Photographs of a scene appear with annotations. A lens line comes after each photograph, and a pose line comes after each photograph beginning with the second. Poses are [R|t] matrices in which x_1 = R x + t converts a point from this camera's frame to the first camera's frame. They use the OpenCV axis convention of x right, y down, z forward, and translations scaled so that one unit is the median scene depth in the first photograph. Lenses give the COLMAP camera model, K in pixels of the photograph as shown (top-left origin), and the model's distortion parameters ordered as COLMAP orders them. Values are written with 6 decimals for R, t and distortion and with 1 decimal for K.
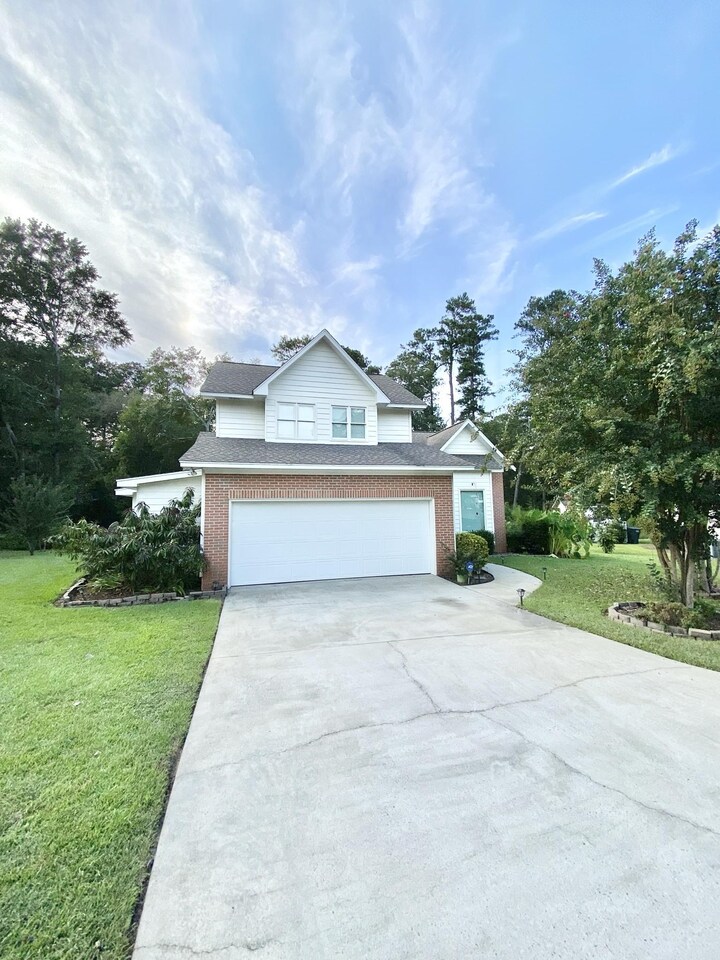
lens RADIAL K [[387.5, 0, 360.0], [0, 387.5, 480.0], [0, 0, 1]] dist [0.034440, -0.026627]
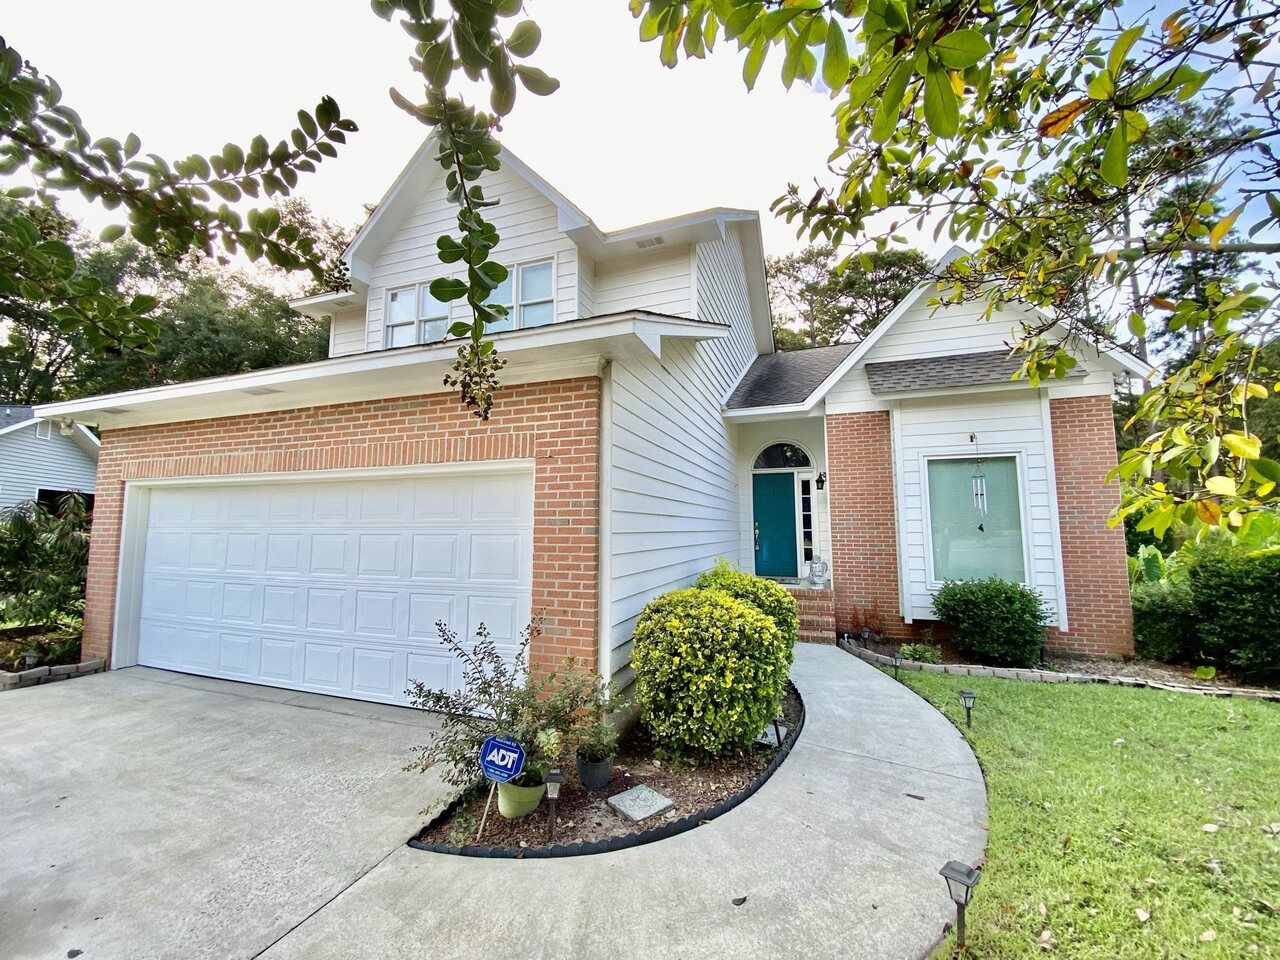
lens RADIAL K [[516.7, 0, 642.0], [0, 516.7, 476.1], [0, 0, 1]] dist [0.034440, -0.026627]
pose [[0.825881, -0.042420, -0.562246, 0.148660], [0.032378, 0.999088, -0.027819, 0.022394], [0.562914, 0.004771, 0.826502, 0.230601]]
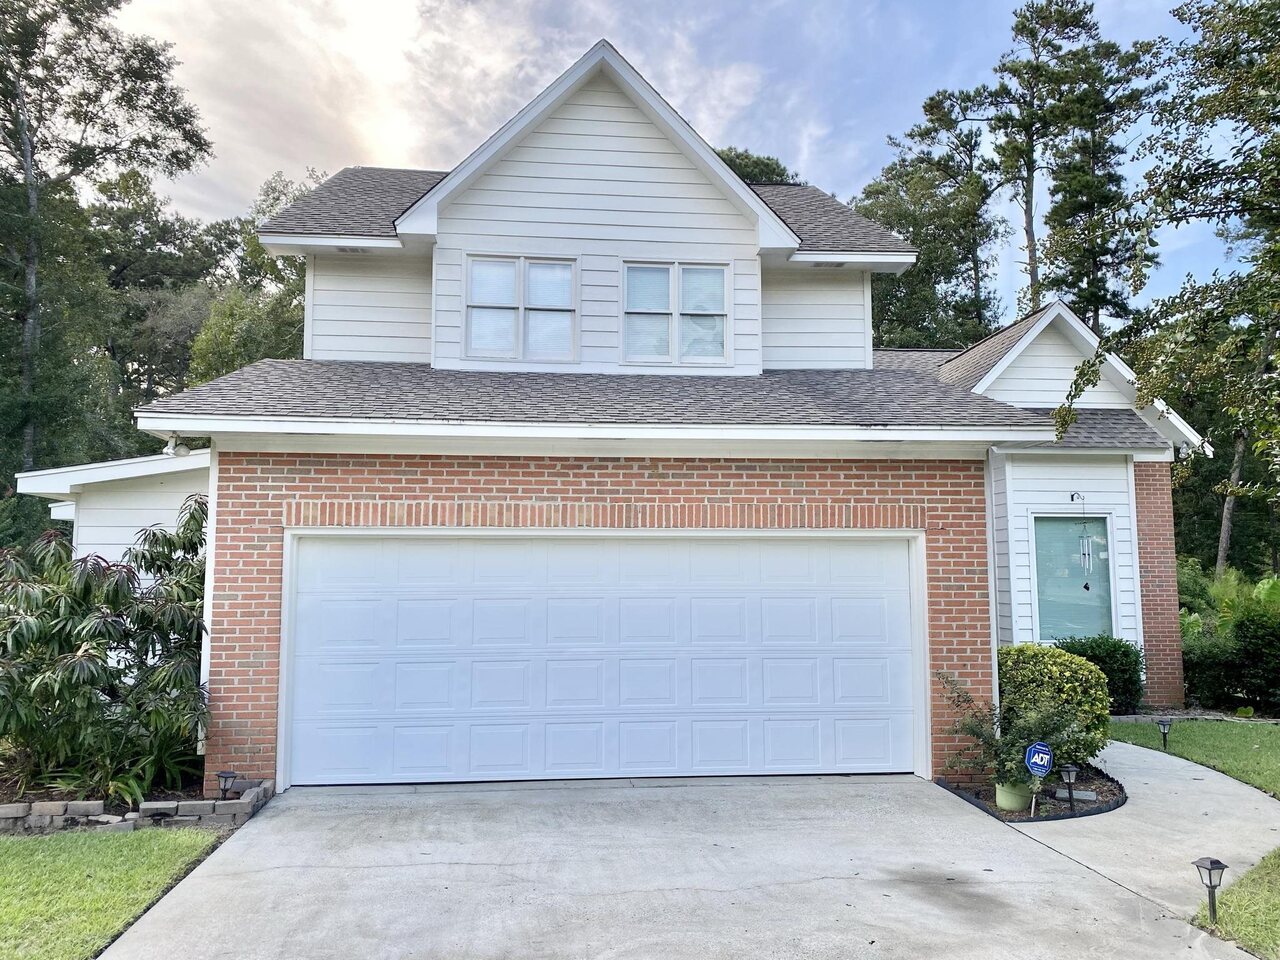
lens RADIAL K [[983.1, 0, 640.0], [0, 983.1, 480.0], [0, 0, 1]] dist [0.005284, -0.006743]
pose [[0.987576, -0.001829, -0.157131, 0.028142], [-0.001557, 0.999769, -0.021422, 0.007059], [0.157133, 0.021401, 0.987345, 0.056027]]
